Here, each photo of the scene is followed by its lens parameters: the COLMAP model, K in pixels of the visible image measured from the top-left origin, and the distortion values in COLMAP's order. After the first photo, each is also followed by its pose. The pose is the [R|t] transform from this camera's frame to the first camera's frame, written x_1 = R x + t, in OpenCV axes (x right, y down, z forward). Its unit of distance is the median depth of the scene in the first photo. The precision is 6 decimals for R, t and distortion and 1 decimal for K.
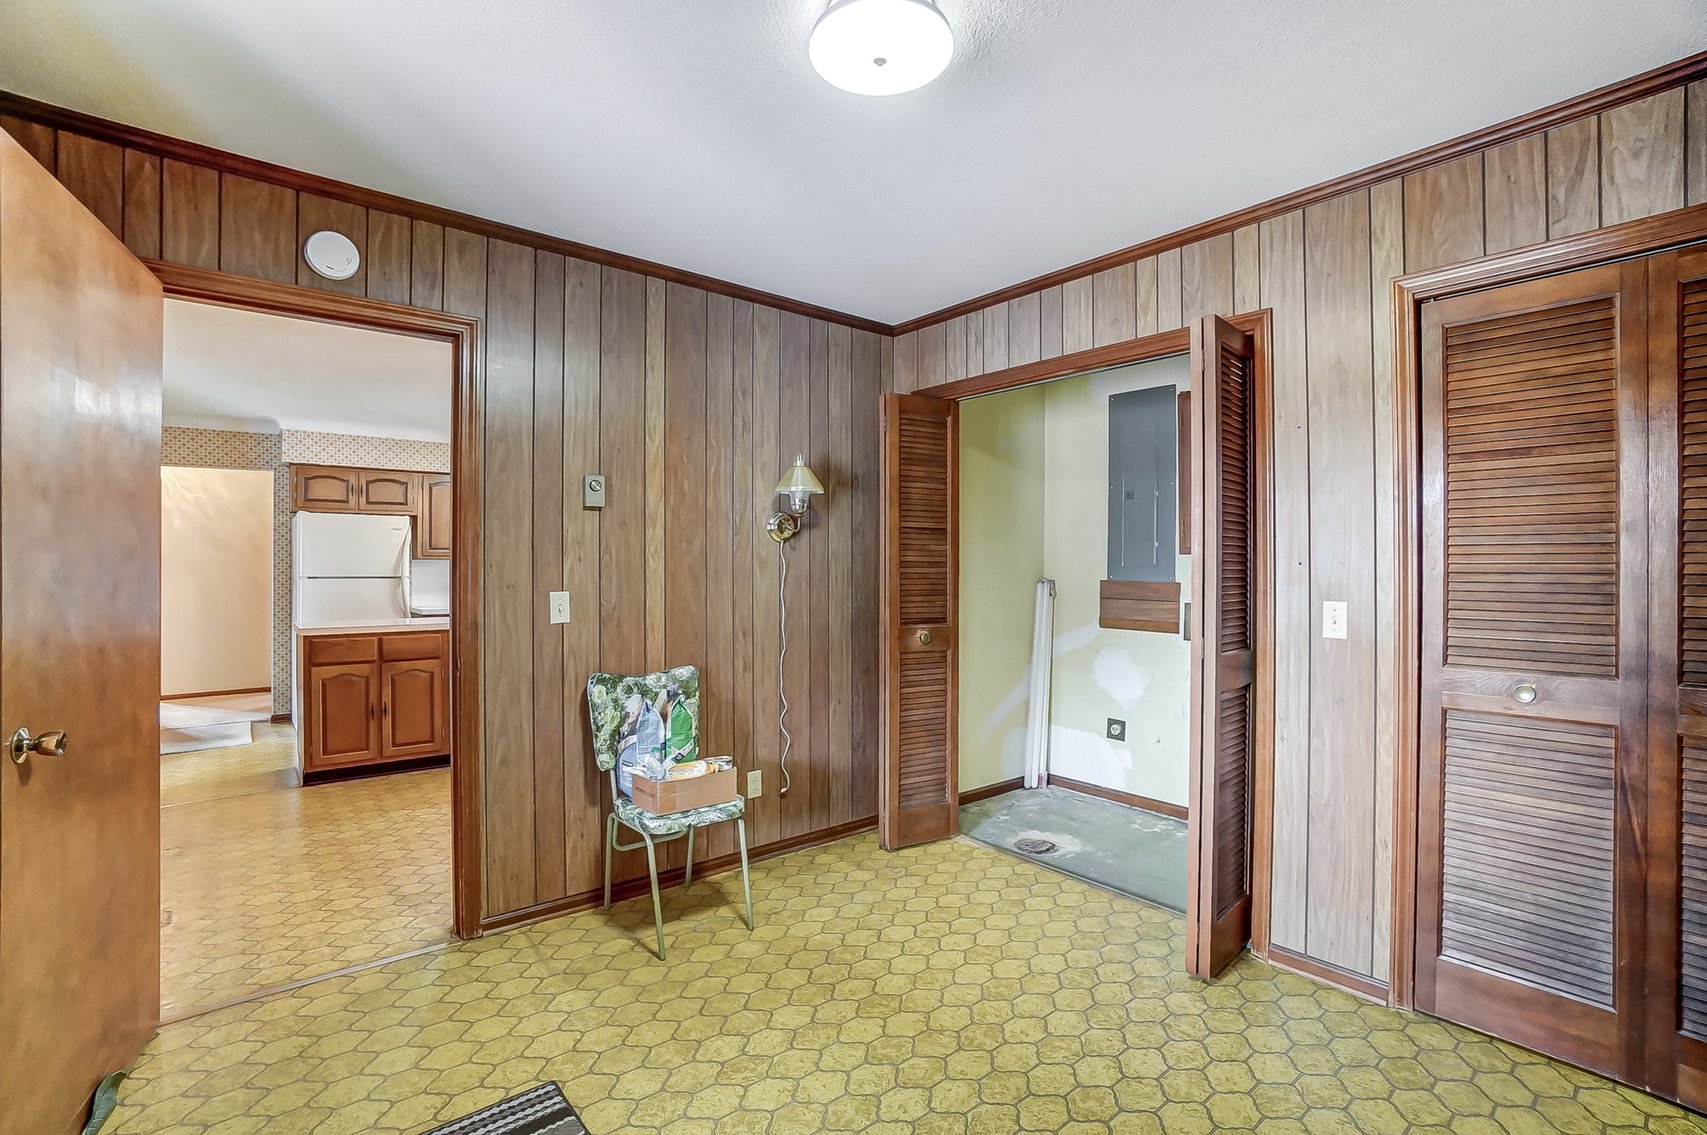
lens RADIAL K [[810.7, 0, 853.5], [0, 810.7, 567.5], [0, 0, 1]] dist [-0.039058, 0.000127]
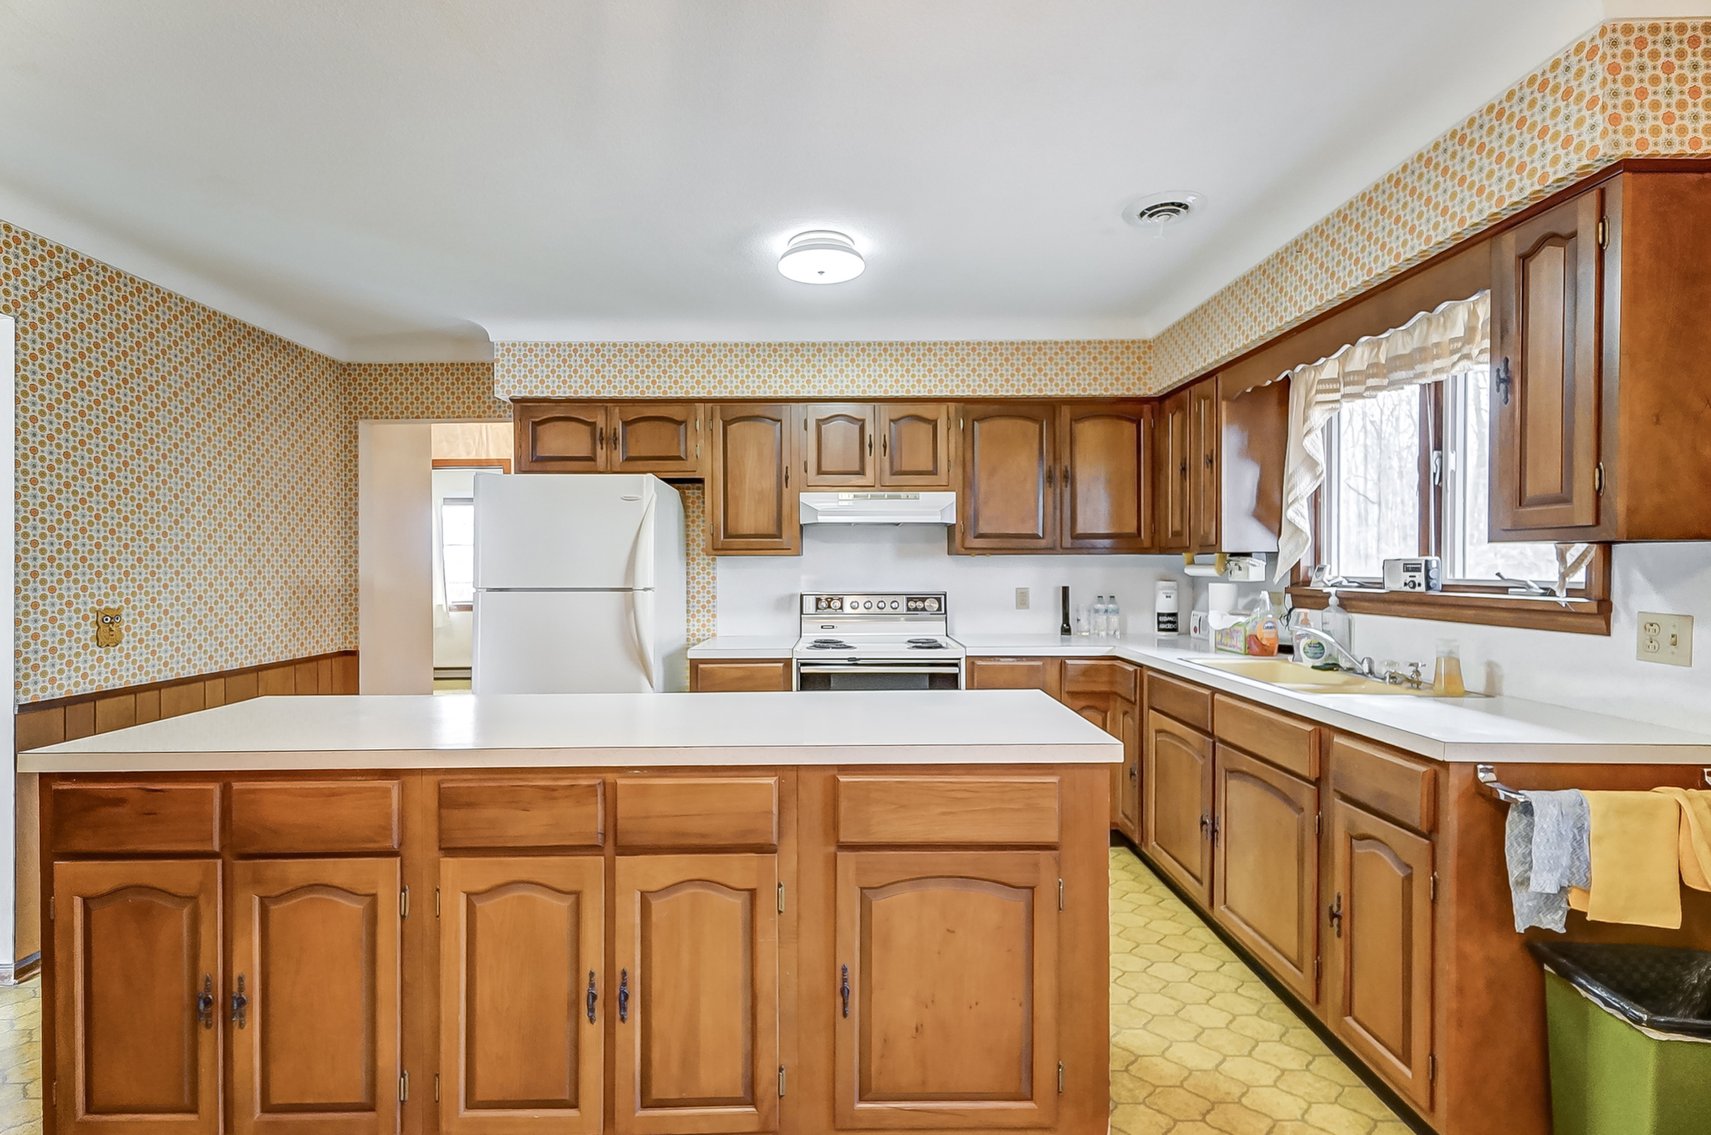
lens RADIAL K [[771.5, 0, 848.5], [0, 771.5, 566.4], [0, 0, 1]] dist [0.018504, 0.000266]
pose [[0.788268, -0.001424, -0.615331, -0.136016], [0.002212, 0.999997, 0.000520, -0.002820], [0.615329, -0.001771, 0.788269, 0.669692]]
